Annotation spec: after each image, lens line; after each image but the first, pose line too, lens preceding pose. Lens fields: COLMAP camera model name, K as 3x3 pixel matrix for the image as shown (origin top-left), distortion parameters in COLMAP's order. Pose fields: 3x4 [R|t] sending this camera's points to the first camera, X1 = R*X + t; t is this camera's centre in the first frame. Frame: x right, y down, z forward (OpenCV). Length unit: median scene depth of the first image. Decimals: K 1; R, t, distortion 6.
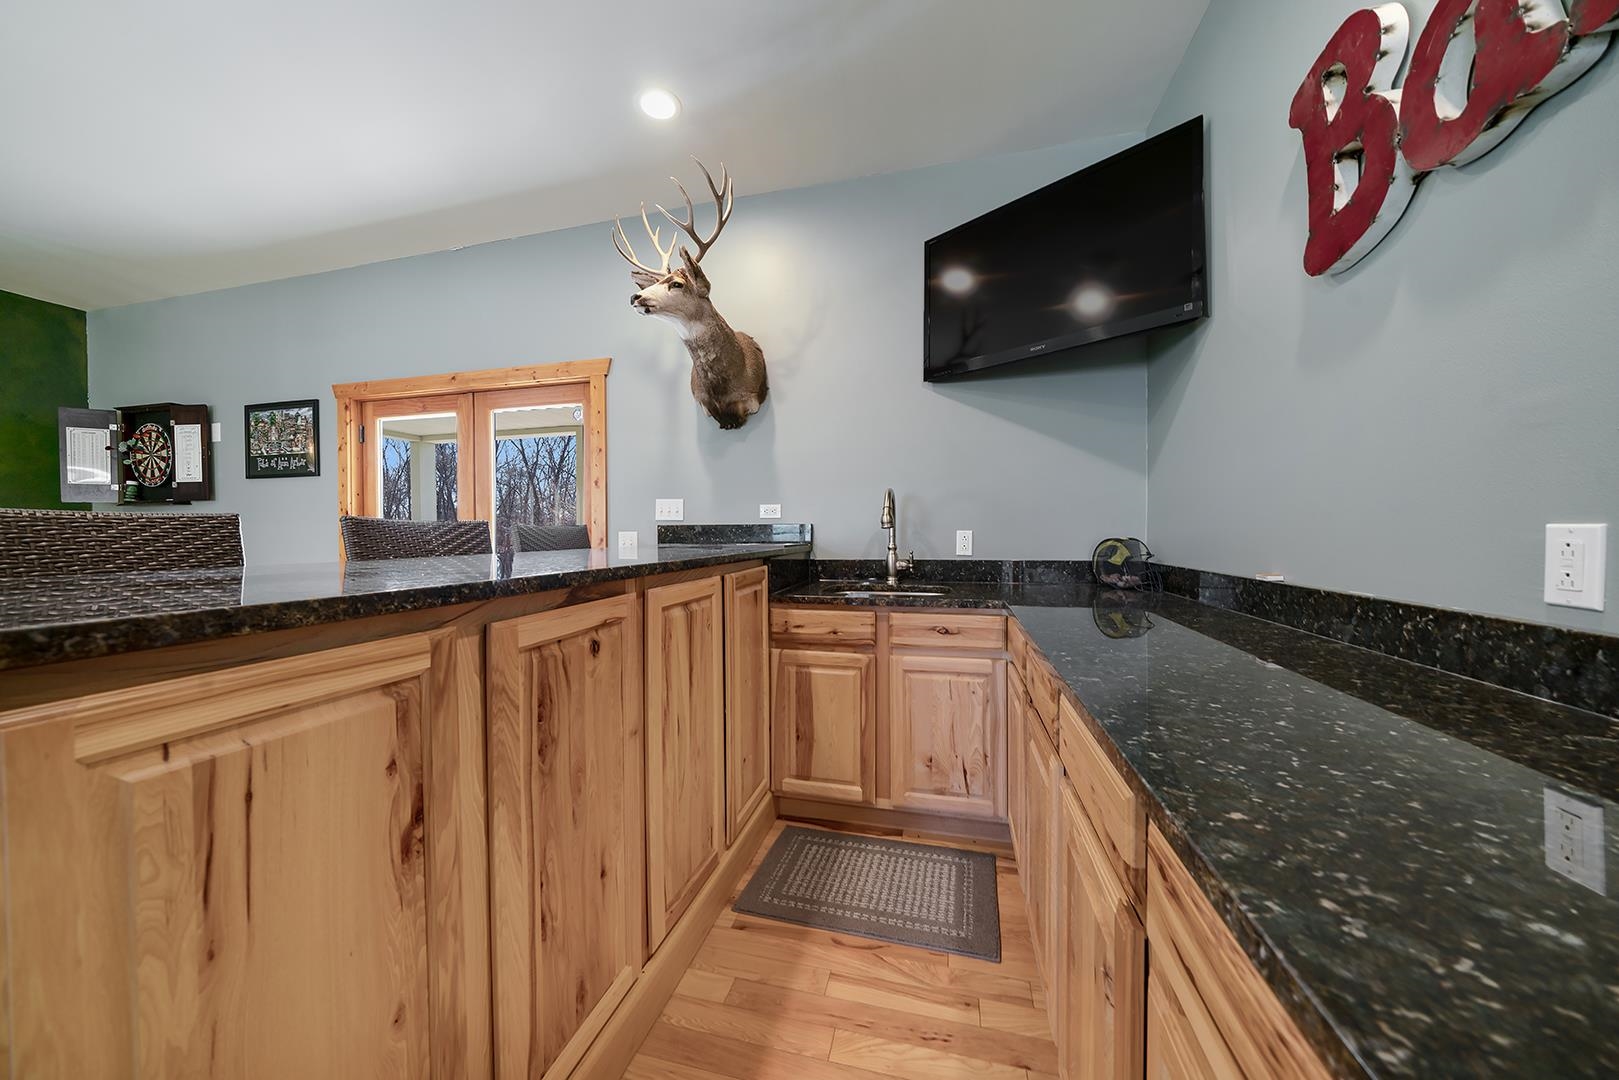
lens RADIAL K [[549.9, 0, 802.9], [0, 549.9, 538.0], [0, 0, 1]] dist [-0.001647, -0.000032]
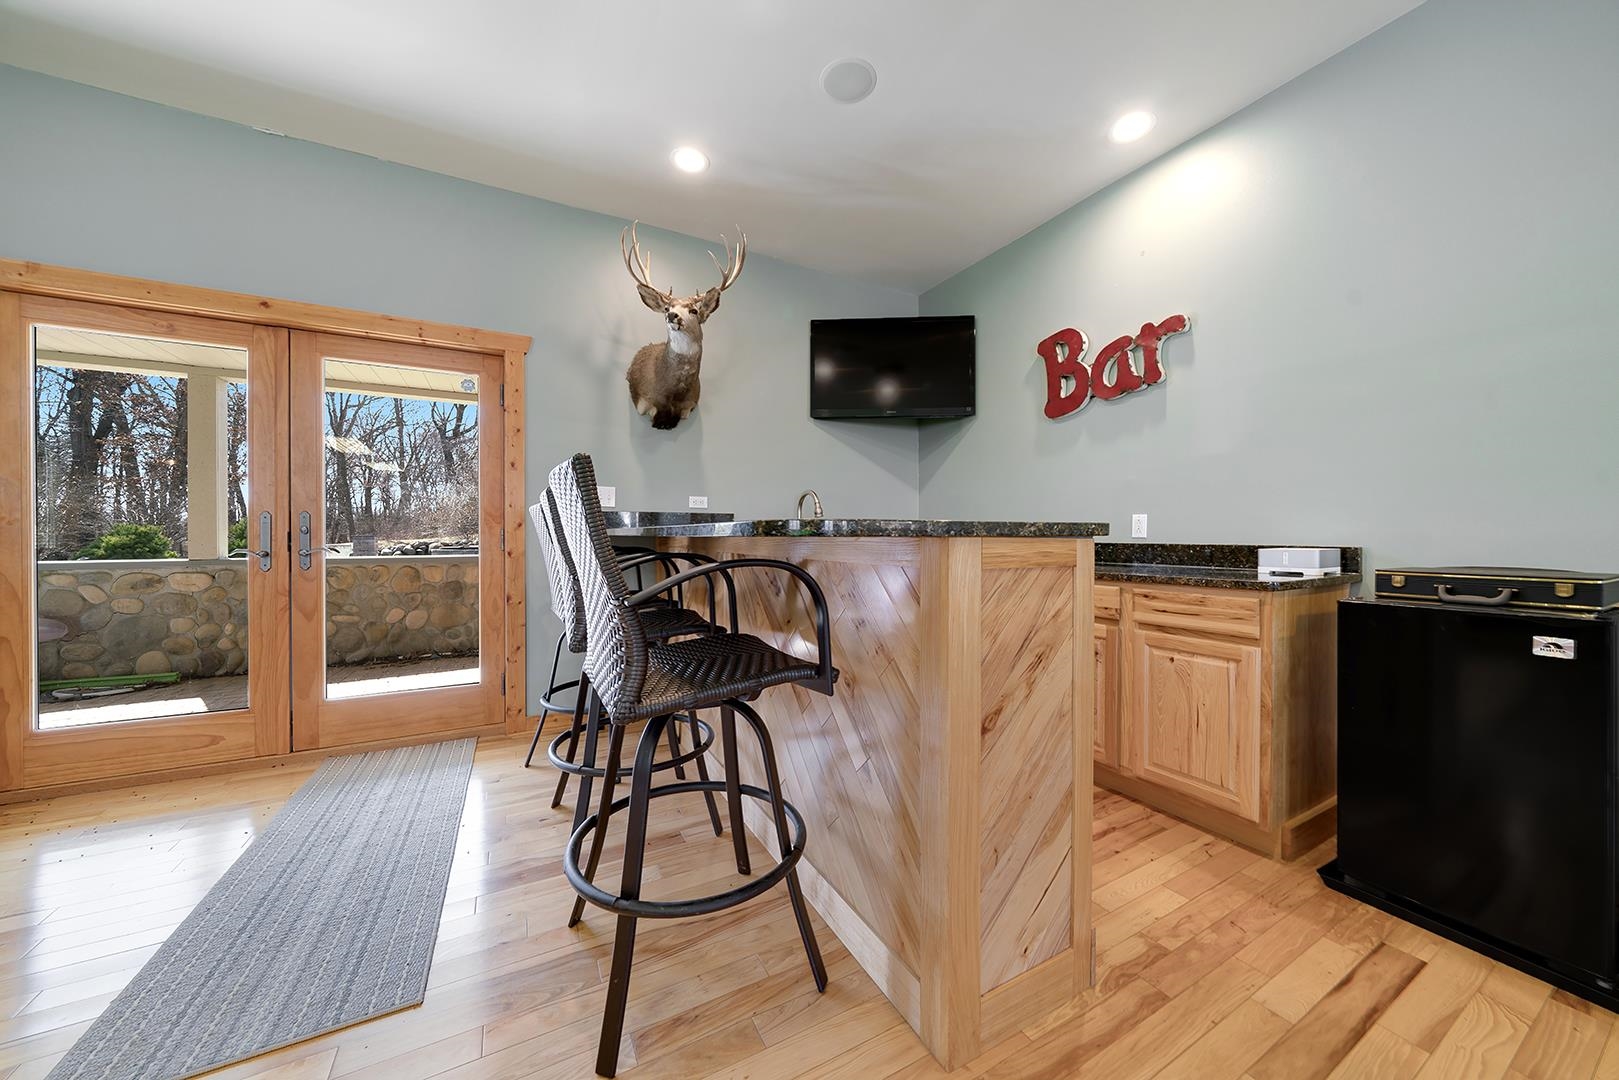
lens RADIAL K [[549.9, 0, 804.2], [0, 549.9, 544.2], [0, 0, 1]] dist [-0.001647, -0.000032]
pose [[0.735607, -0.003728, 0.677399, -0.774323], [0.003909, 0.999992, 0.001258, 0.046251], [-0.677398, 0.001723, 0.735615, -0.045690]]
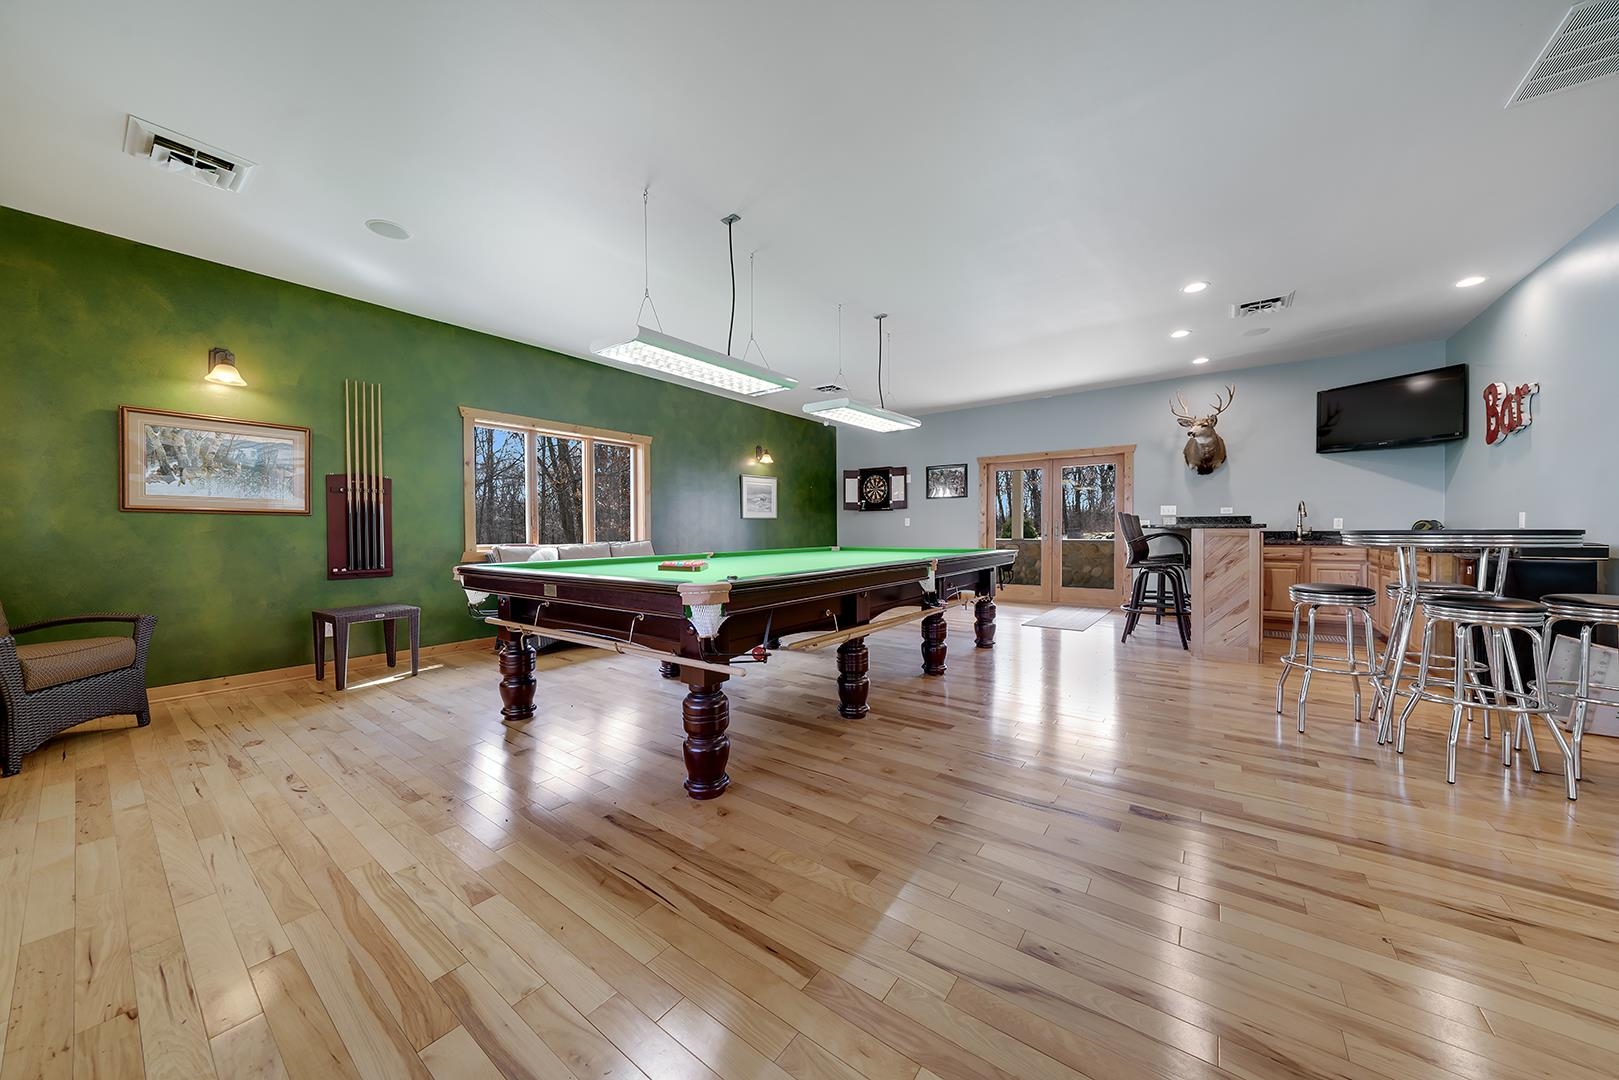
lens RADIAL K [[549.9, 0, 815.5], [0, 549.9, 537.9], [0, 0, 1]] dist [-0.001647, -0.000032]
pose [[0.931643, 0.005846, -0.363327, -0.898819], [-0.004964, 0.999982, 0.003360, 0.070953], [0.363340, -0.001326, 0.931656, -1.907002]]
